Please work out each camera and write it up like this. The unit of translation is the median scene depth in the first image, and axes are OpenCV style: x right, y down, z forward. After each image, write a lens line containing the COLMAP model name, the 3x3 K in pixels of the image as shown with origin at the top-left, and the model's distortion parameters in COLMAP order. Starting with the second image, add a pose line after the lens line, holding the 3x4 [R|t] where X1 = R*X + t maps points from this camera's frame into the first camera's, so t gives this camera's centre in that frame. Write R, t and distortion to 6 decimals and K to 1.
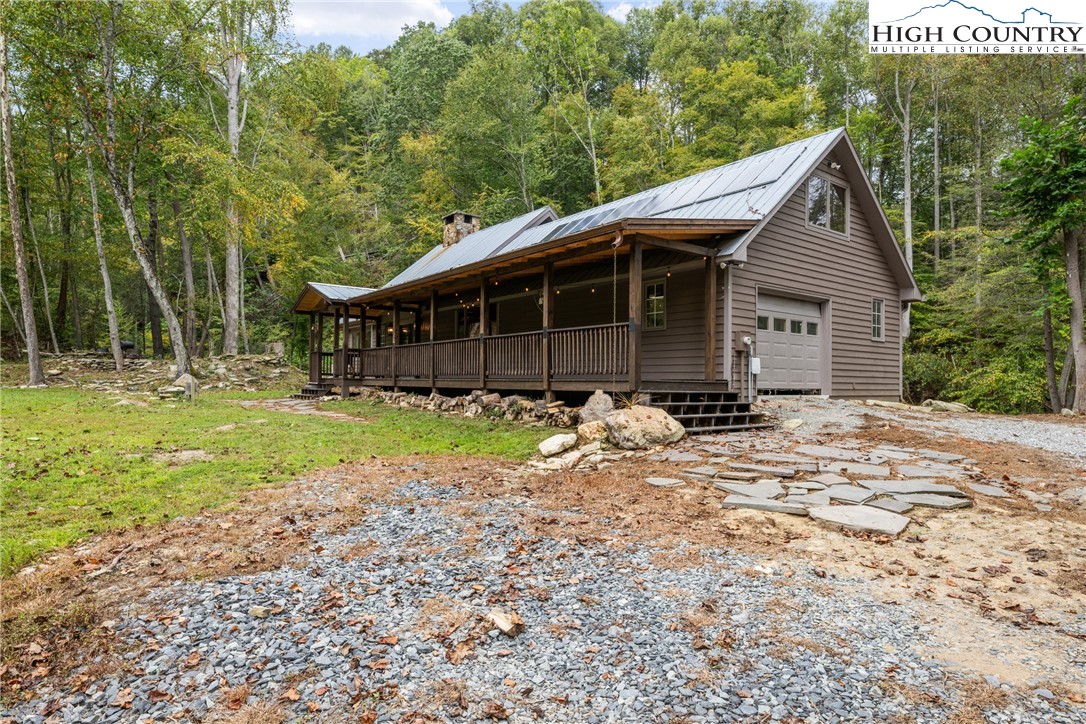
lens RADIAL K [[628.7, 0, 547.8], [0, 628.7, 368.2], [0, 0, 1]] dist [-0.002437, -0.001133]
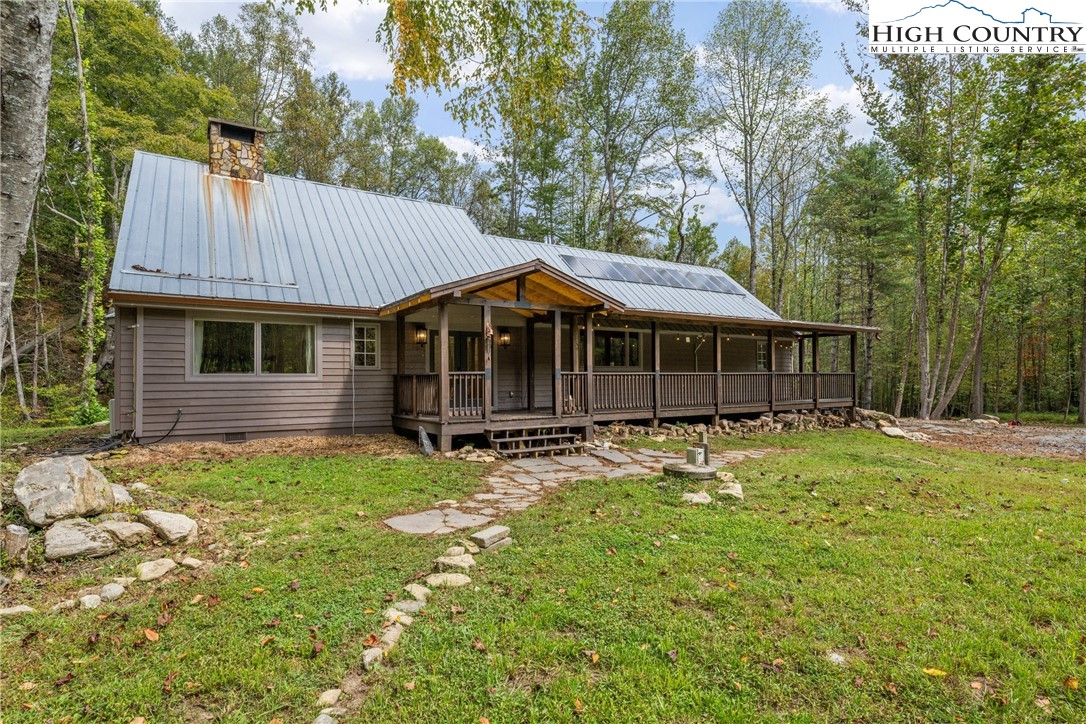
lens RADIAL K [[596.8, 0, 543.8], [0, 596.8, 367.2], [0, 0, 1]] dist [0.002682, 0.000063]
pose [[0.021066, 0.026998, 0.999413, -0.969845], [-0.000071, 0.999635, -0.027003, -0.018029], [-0.999778, 0.000498, 0.021060, 1.022389]]
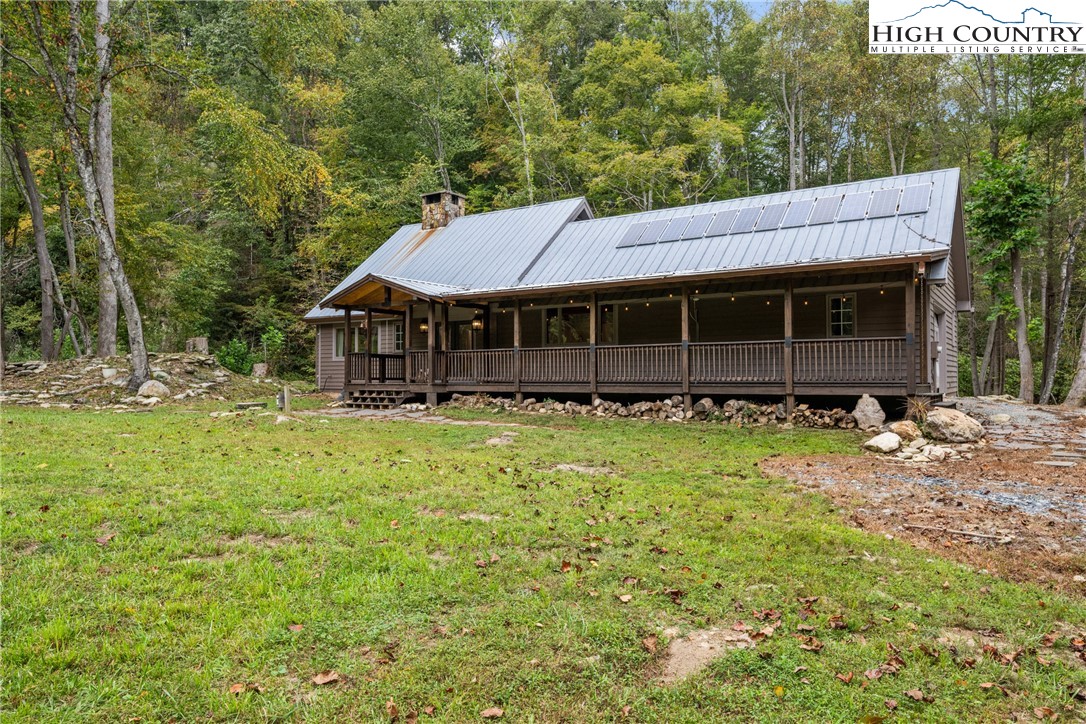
lens RADIAL K [[754.5, 0, 539.9], [0, 754.5, 359.1], [0, 0, 1]] dist [-0.003513, 0.001846]
pose [[0.942491, -0.005748, 0.334183, -0.527201], [0.005450, 0.999983, 0.001830, -0.019772], [-0.334188, 0.000096, 0.942506, -0.058994]]
